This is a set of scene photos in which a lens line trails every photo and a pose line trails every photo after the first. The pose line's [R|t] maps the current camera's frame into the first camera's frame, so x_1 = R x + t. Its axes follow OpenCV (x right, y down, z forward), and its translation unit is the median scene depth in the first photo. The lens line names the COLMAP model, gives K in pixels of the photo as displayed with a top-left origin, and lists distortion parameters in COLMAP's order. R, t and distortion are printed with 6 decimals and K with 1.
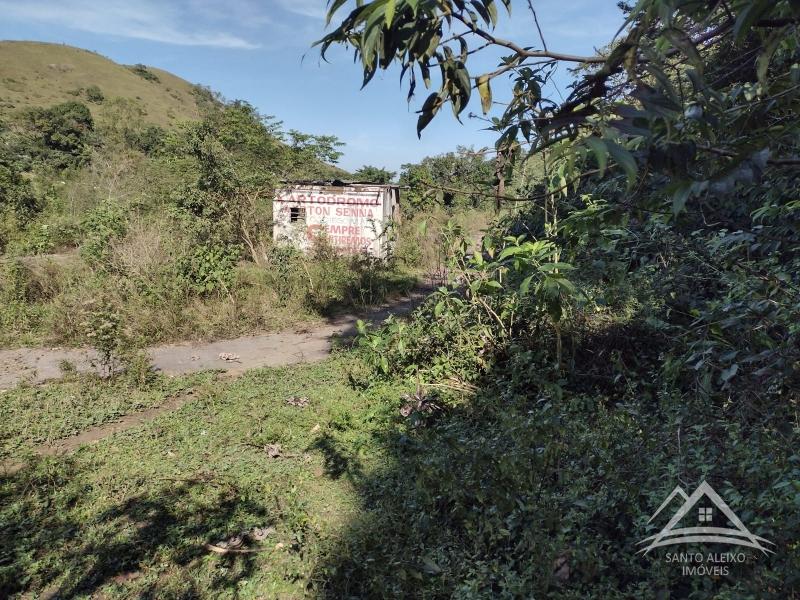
lens RADIAL K [[602.9, 0, 400.0], [0, 602.9, 300.0], [0, 0, 1]] dist [0.007912, -0.004011]
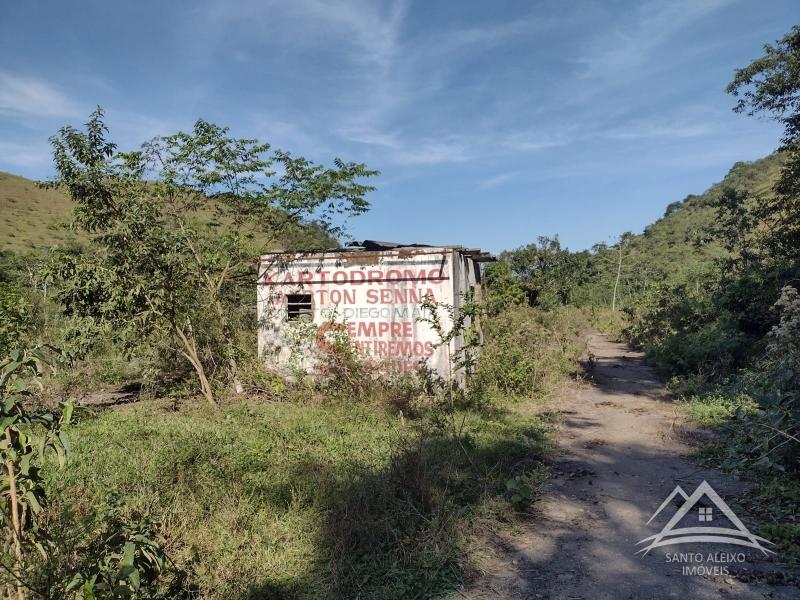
lens RADIAL K [[602.9, 0, 400.0], [0, 602.9, 300.0], [0, 0, 1]] dist [0.007912, -0.004011]
pose [[0.990875, -0.055284, -0.122927, -0.010084], [0.032563, 0.983185, -0.179685, -0.045202], [0.130794, 0.174042, 0.976013, 0.474060]]
